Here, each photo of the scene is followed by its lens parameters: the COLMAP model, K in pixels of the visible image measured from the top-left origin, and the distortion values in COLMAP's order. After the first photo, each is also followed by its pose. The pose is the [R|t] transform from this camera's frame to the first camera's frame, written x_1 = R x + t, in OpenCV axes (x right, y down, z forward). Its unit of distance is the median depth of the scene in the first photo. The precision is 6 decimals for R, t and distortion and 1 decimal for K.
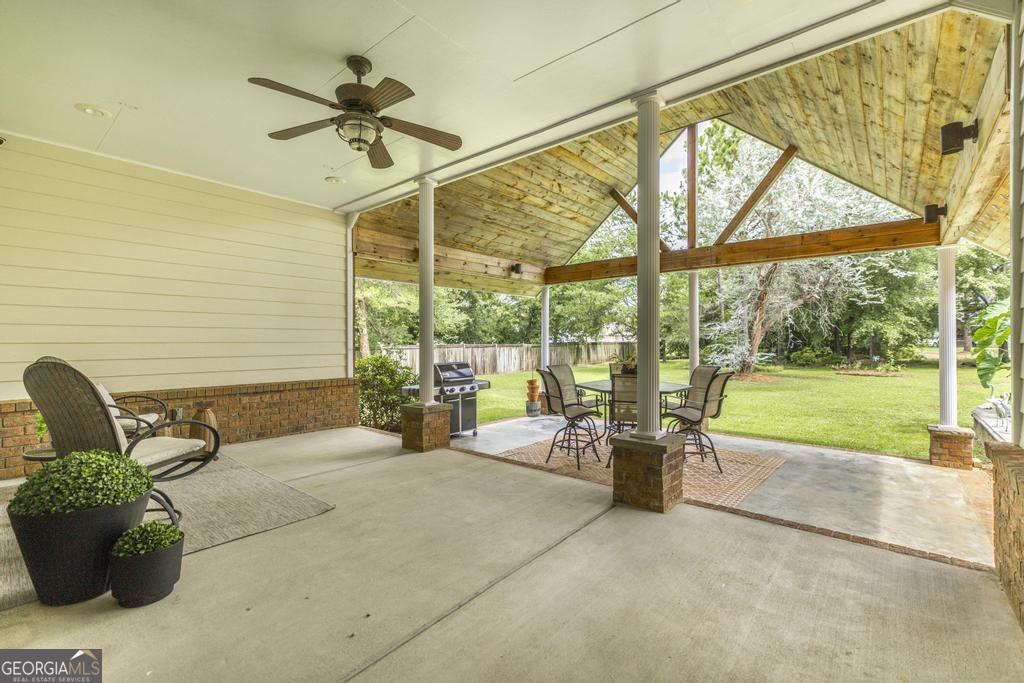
lens RADIAL K [[444.3, 0, 513.5], [0, 444.3, 342.5], [0, 0, 1]] dist [-0.001793, -0.000251]
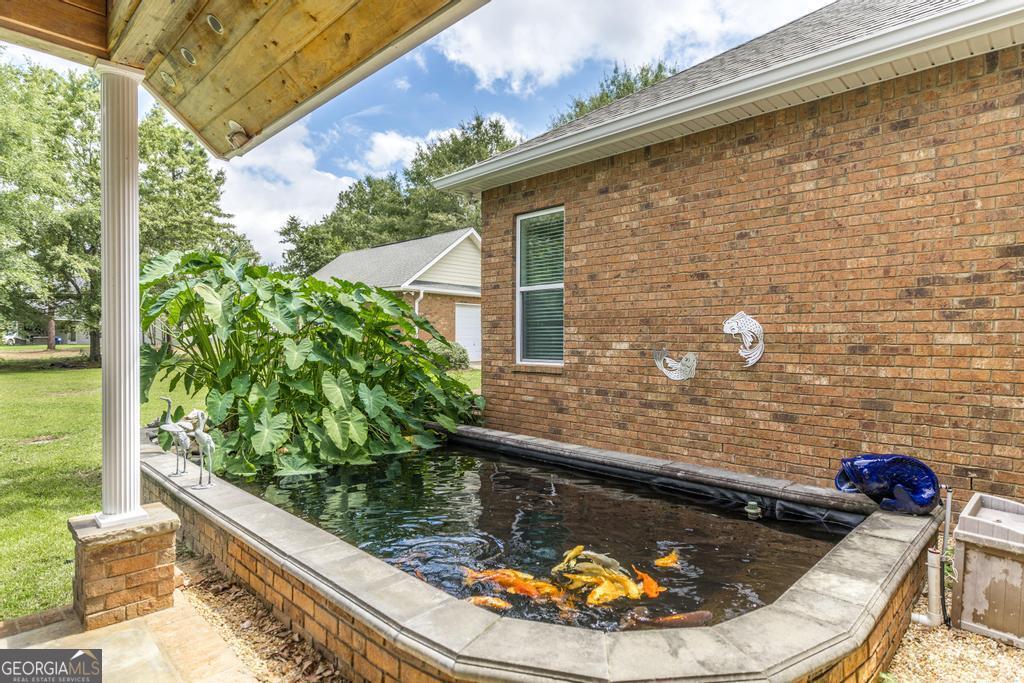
lens RADIAL K [[552.0, 0, 518.9], [0, 552.0, 343.8], [0, 0, 1]] dist [0.004957, 0.000669]
pose [[0.066673, -0.001488, 0.997774, 0.110251], [-0.005731, 0.999982, 0.001874, 0.006132], [-0.997758, -0.005843, 0.066663, 0.133812]]
